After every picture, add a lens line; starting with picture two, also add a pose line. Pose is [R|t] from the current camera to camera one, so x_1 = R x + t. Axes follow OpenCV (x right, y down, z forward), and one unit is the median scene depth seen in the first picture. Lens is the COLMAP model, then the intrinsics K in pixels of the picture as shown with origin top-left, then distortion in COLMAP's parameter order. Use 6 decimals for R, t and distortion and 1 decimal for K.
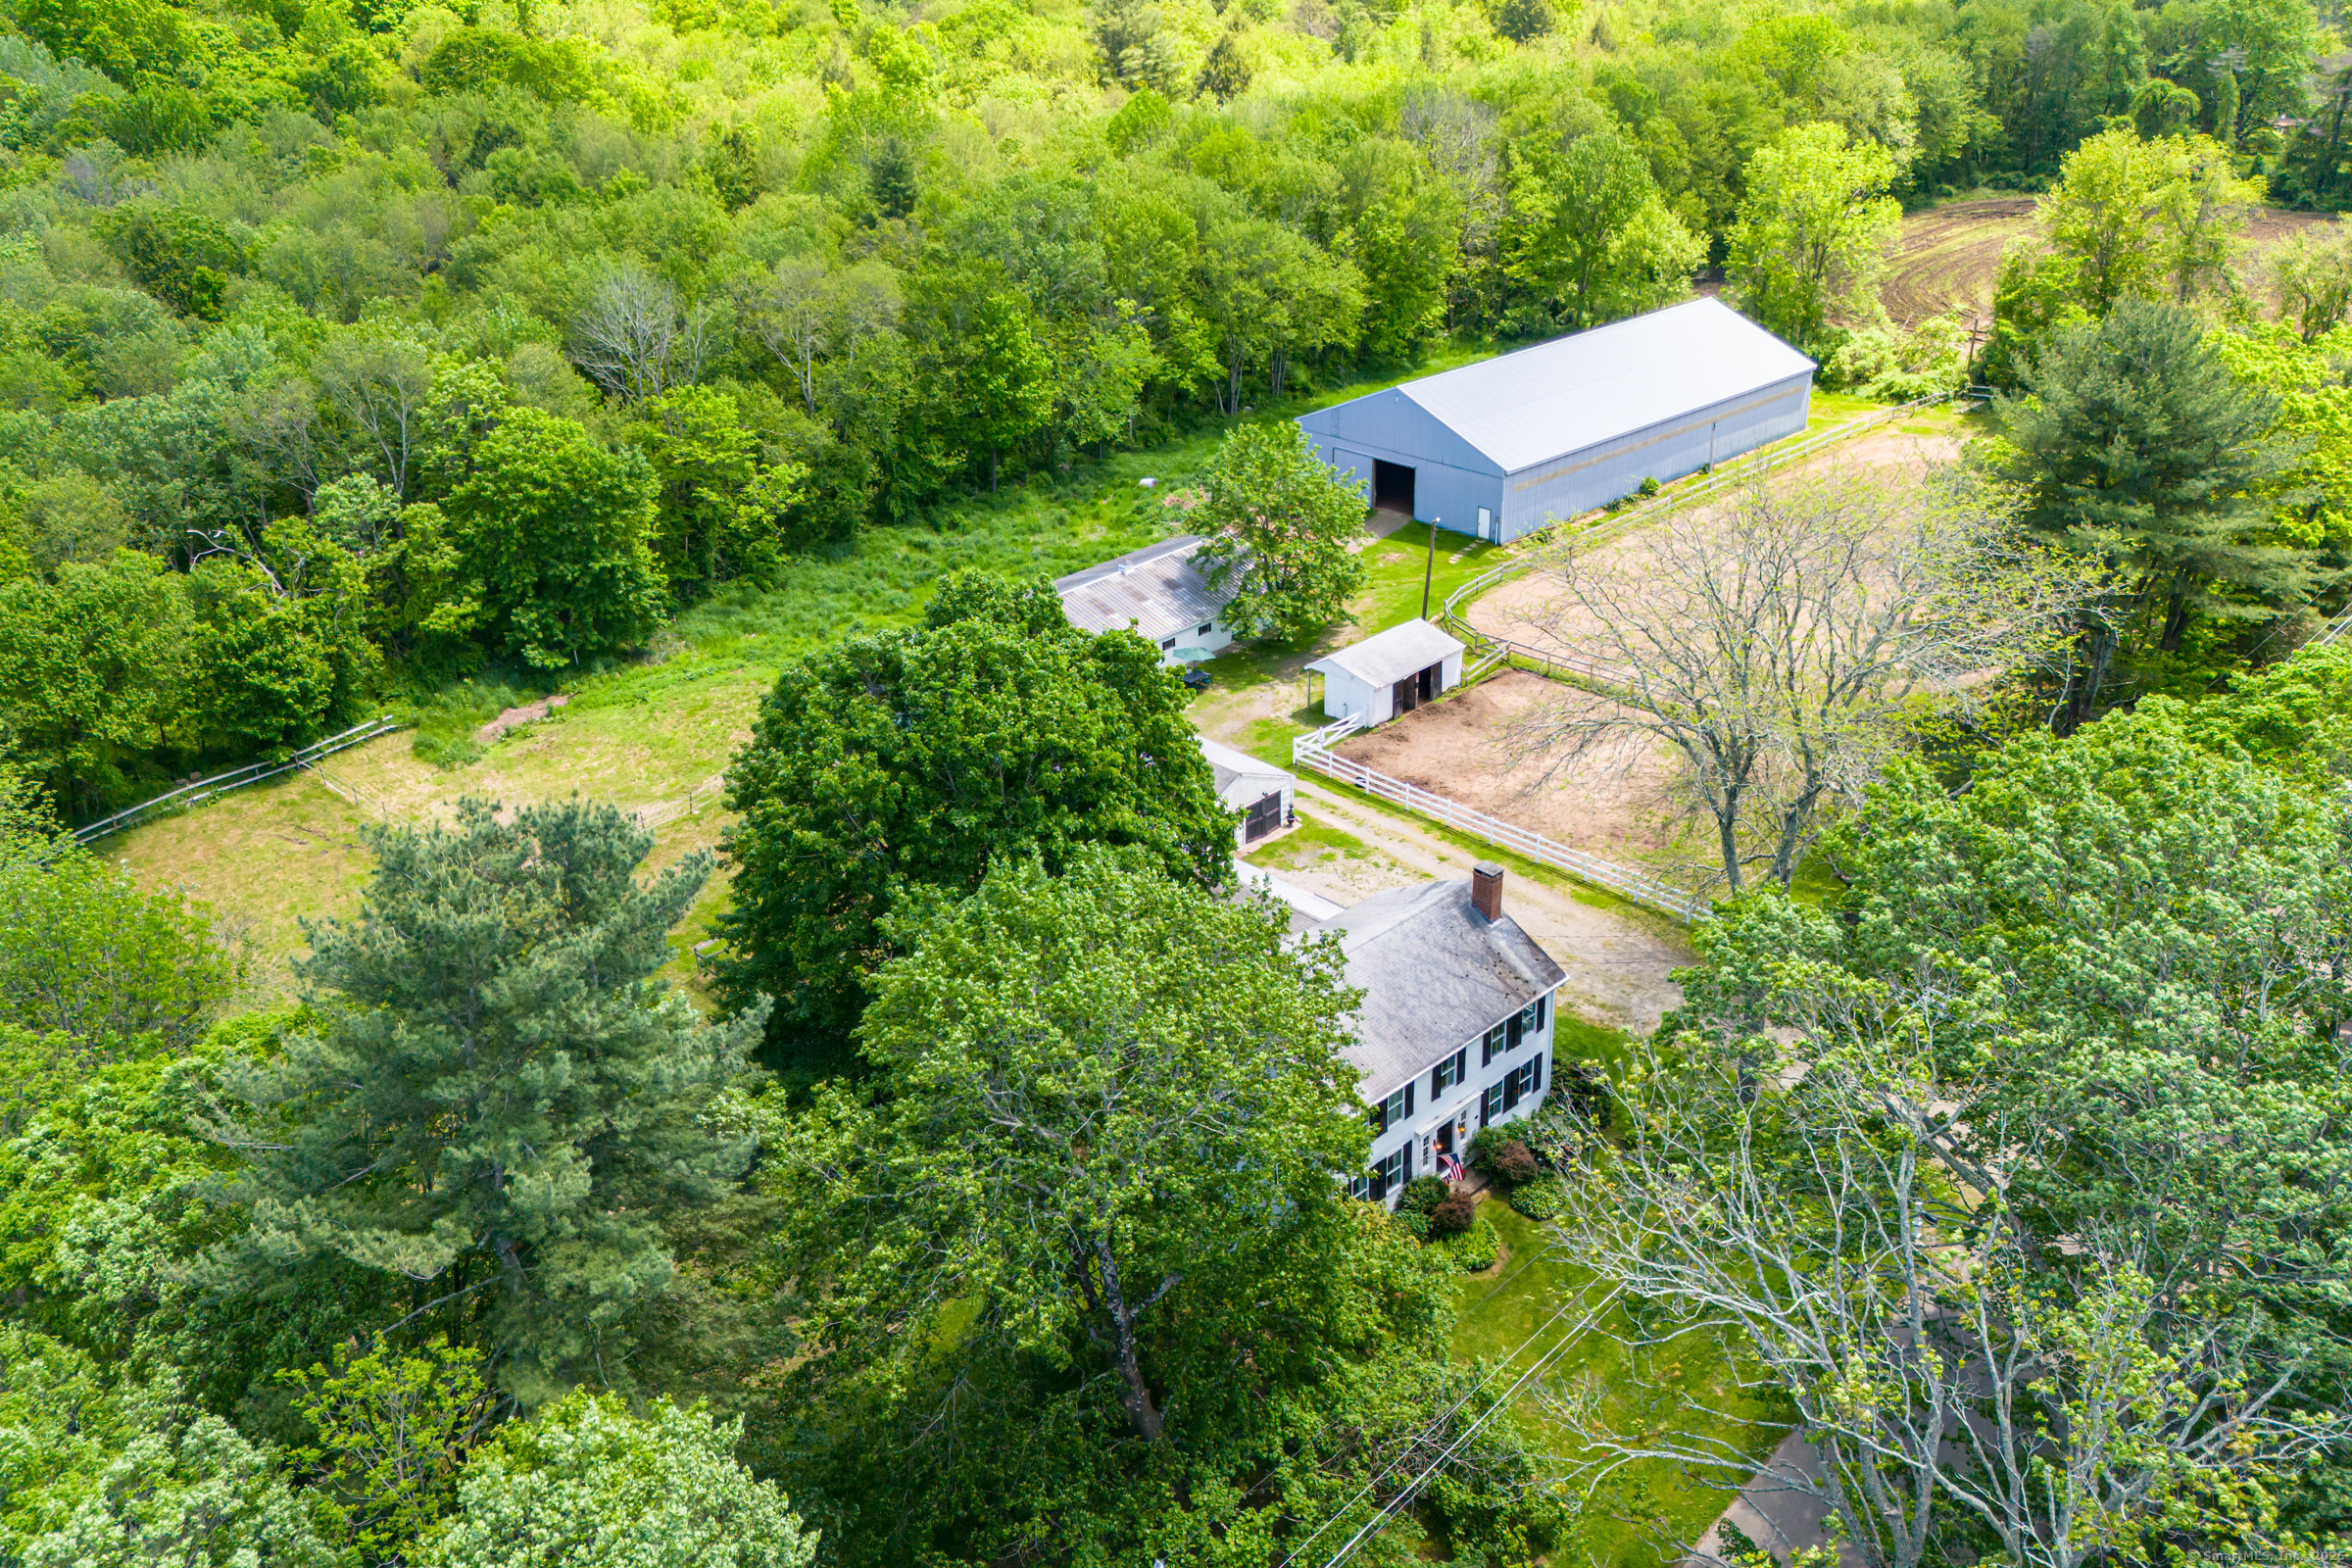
lens RADIAL K [[1706.0, 0, 1100.4], [0, 1706.0, 787.1], [0, 0, 1]] dist [0.002308, 0.005542]
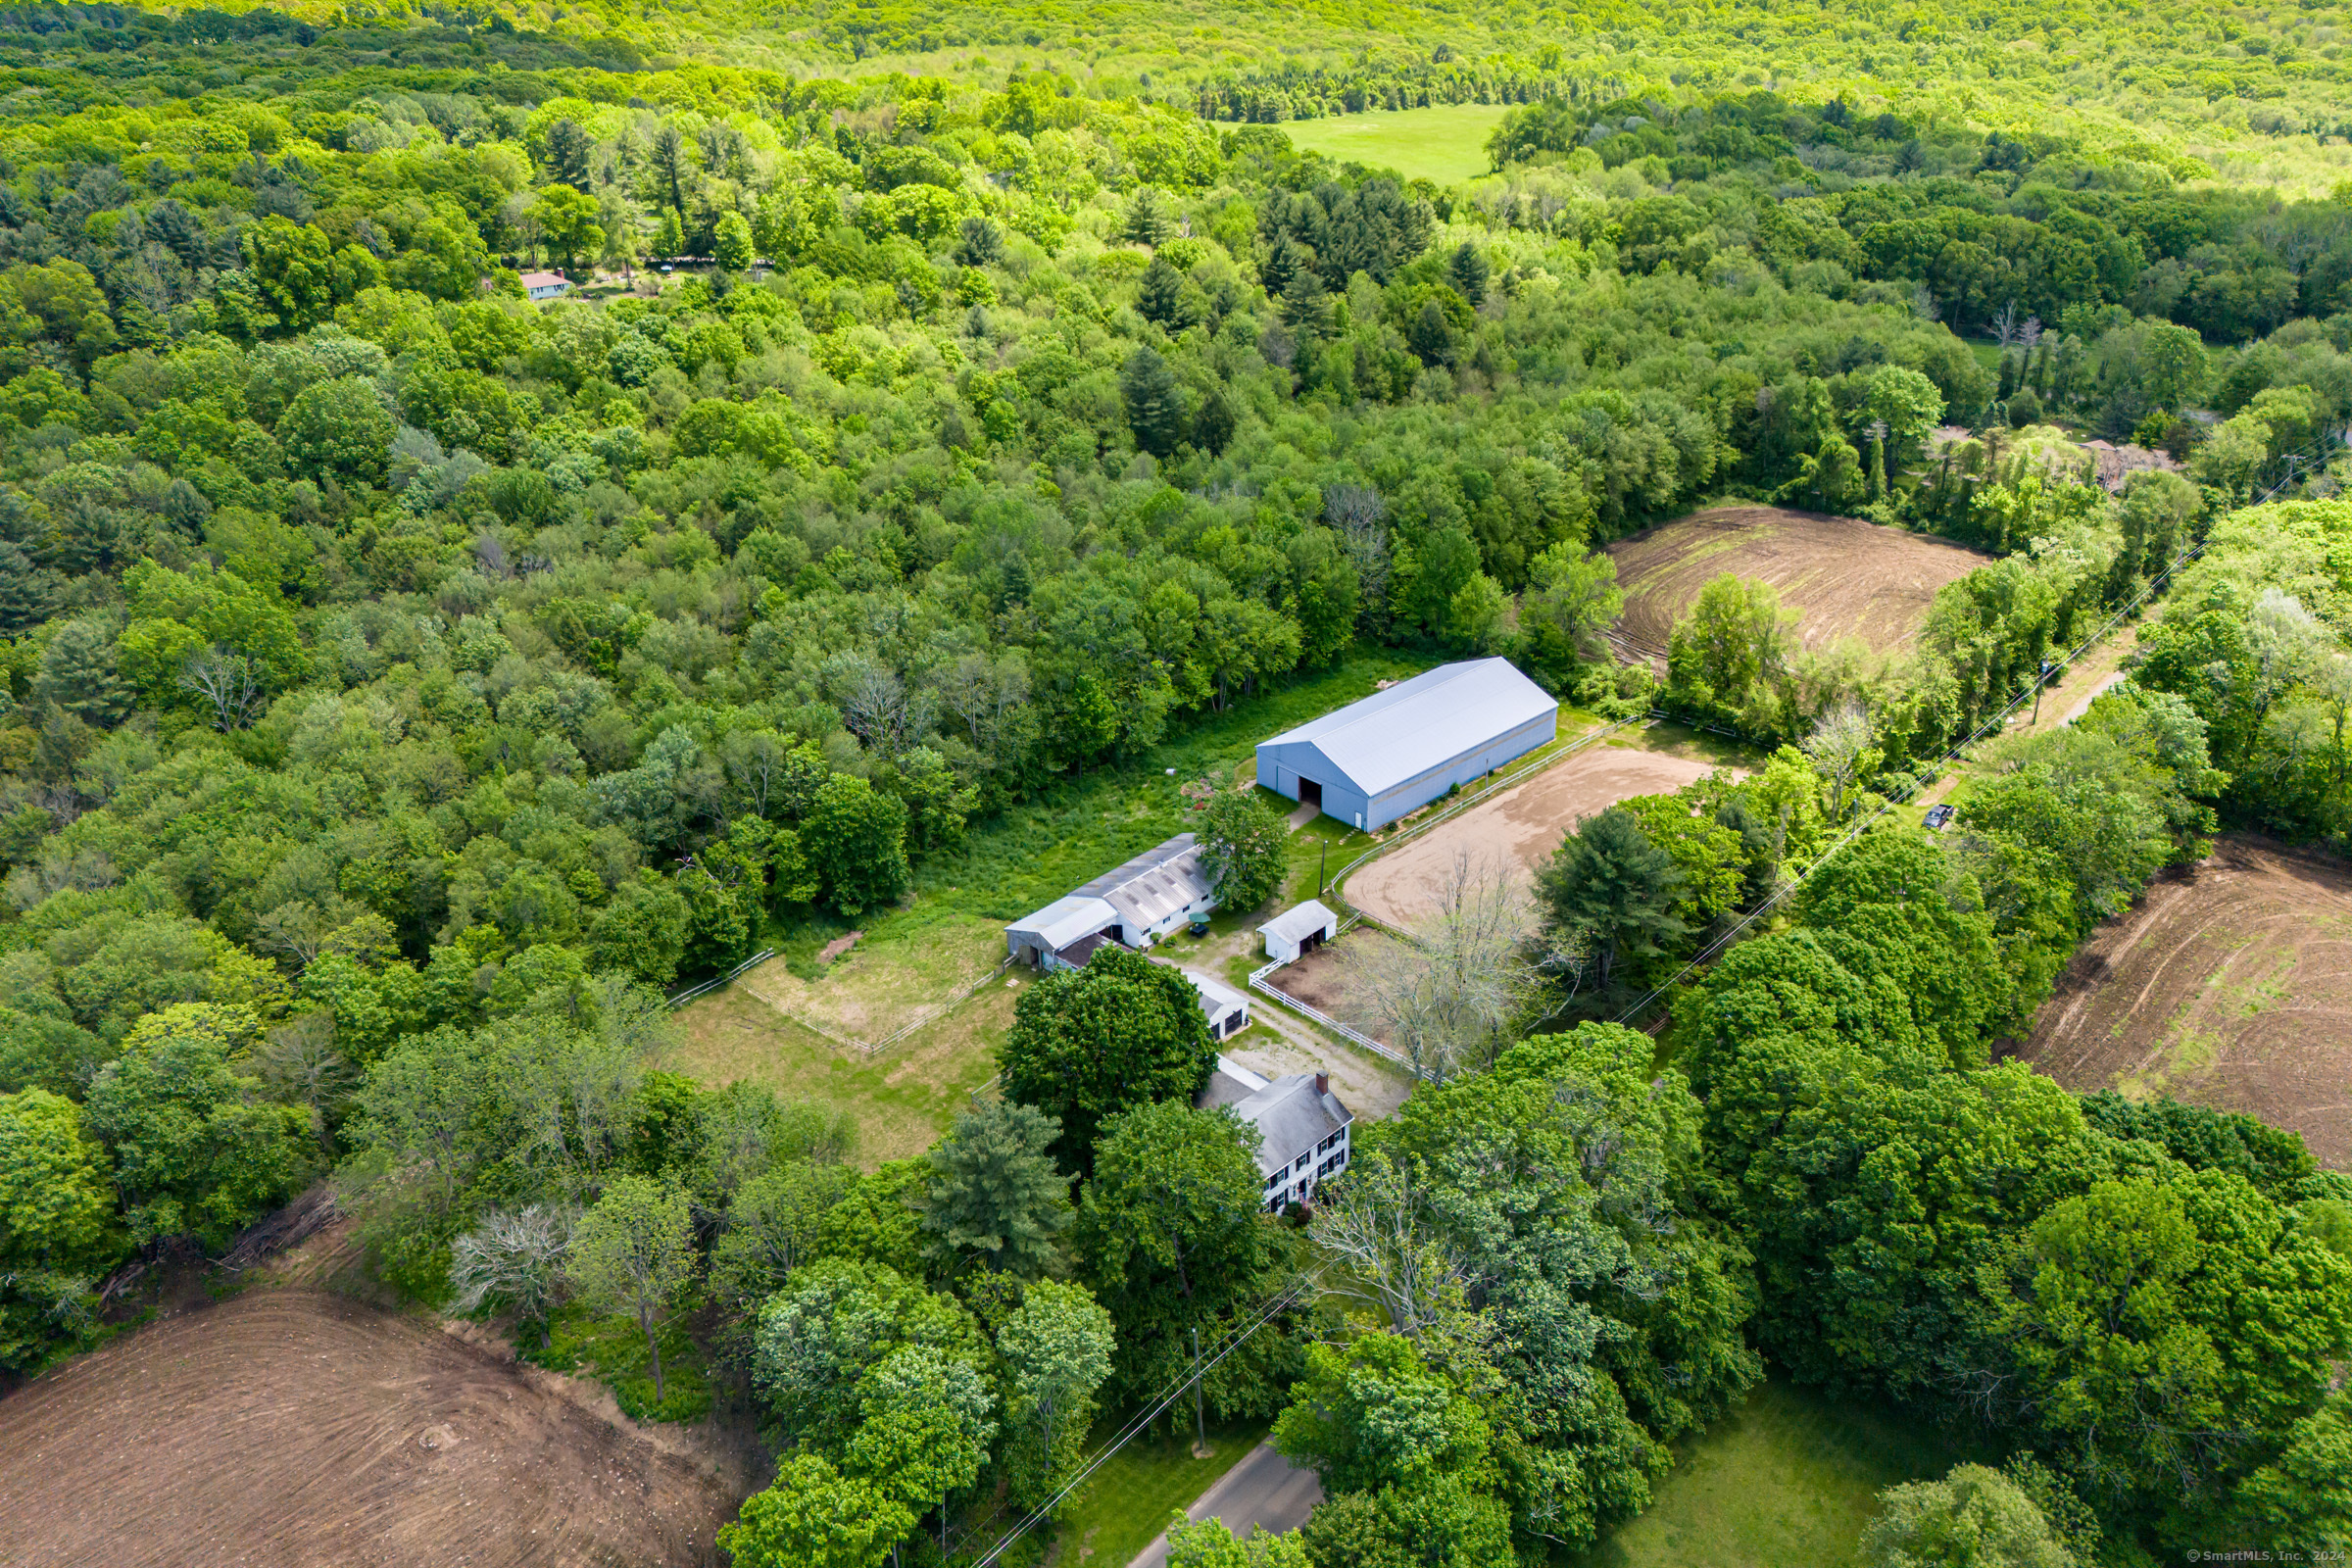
lens RADIAL K [[1725.4, 0, 1176.0], [0, 1725.4, 784.0], [0, 0, 1]] dist [0.042021, -0.000194]
pose [[0.998864, -0.002220, 0.047601, -0.061412], [0.000704, 0.999493, 0.031841, -0.277262], [-0.047648, -0.031771, 0.998359, -0.899802]]
